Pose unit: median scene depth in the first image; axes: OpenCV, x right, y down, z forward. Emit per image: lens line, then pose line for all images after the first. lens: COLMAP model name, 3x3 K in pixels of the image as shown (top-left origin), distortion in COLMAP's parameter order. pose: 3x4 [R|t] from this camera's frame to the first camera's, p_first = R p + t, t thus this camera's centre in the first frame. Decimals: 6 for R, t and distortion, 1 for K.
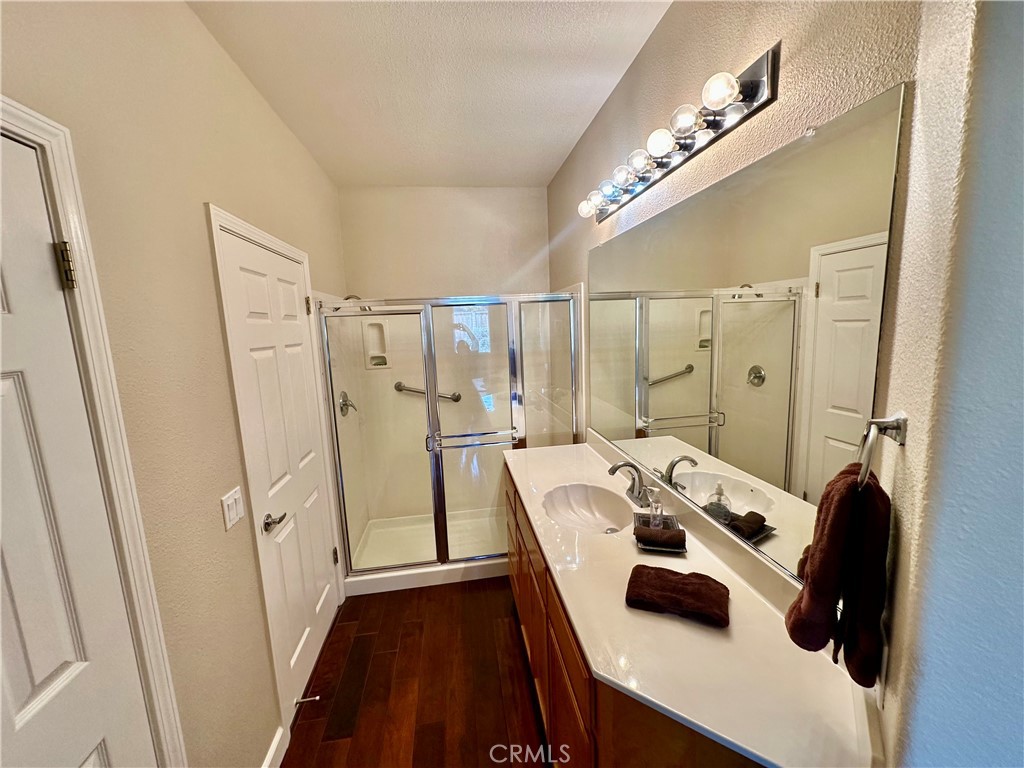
lens RADIAL K [[408.7, 0, 512.0], [0, 408.7, 384.0], [0, 0, 1]] dist [-0.001501, 0.000525]
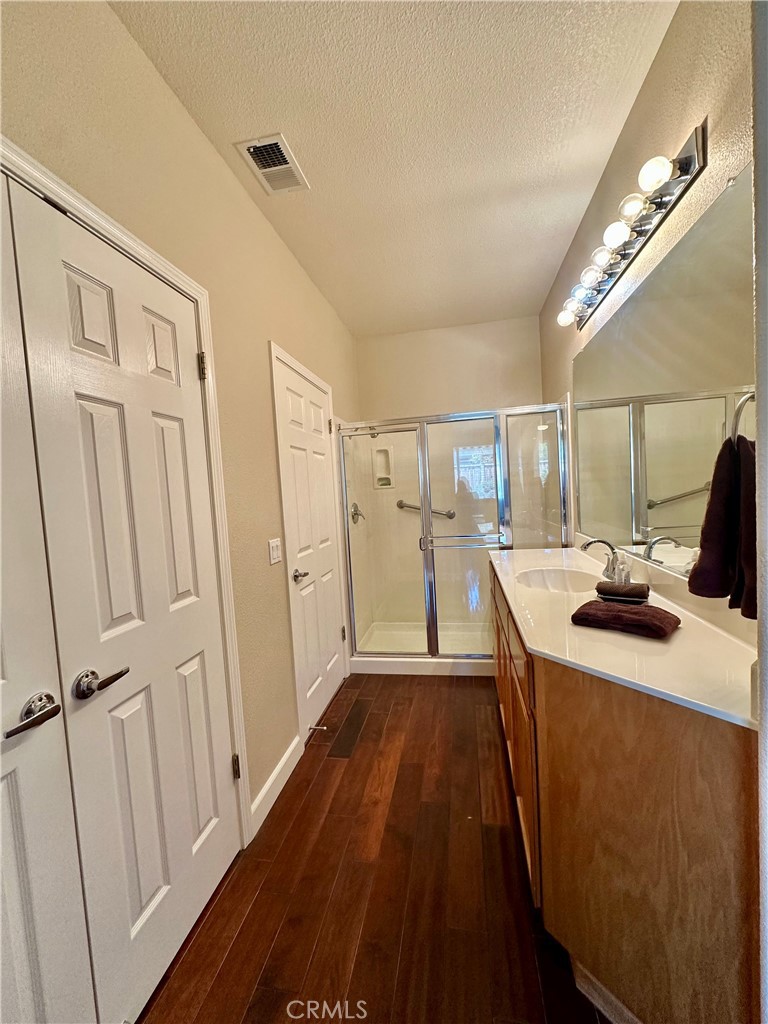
lens RADIAL K [[408.7, 0, 384.0], [0, 408.7, 512.0], [0, 0, 1]] dist [-0.001501, 0.000525]
pose [[0.944645, 0.001375, -0.328091, 0.078259], [-0.026505, 0.997043, -0.072136, 0.162201], [0.327021, 0.076839, 0.941888, -0.126292]]
